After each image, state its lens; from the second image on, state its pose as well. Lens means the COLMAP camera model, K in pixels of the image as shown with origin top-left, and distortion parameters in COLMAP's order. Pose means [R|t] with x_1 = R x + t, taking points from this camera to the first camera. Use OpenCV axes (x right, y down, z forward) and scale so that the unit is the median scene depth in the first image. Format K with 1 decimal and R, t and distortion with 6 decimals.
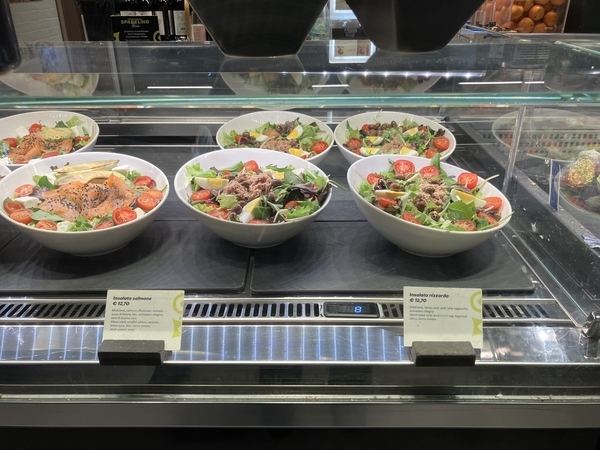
lens RADIAL K [[490.3, 0, 297.9], [0, 490.3, 224.0], [0, 0, 1]] dist [0.012547, -0.016431]
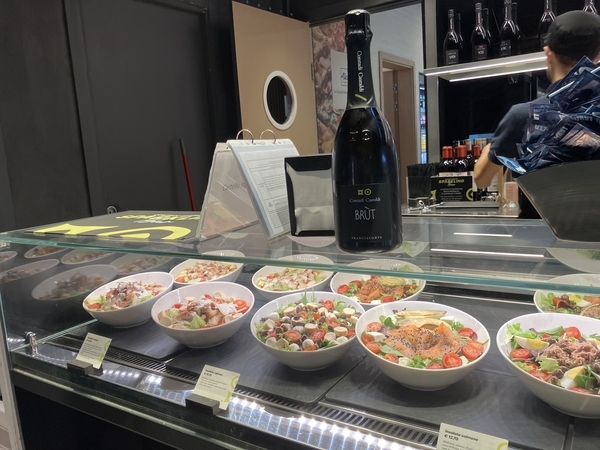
lens RADIAL K [[490.3, 0, 297.7], [0, 490.3, 222.4], [0, 0, 1]] dist [0.012547, -0.016431]
pose [[0.837031, 0.025444, -0.546564, -0.021652], [-0.177628, 0.957451, -0.227456, -0.001343], [0.517521, 0.287473, 0.805935, -0.222547]]
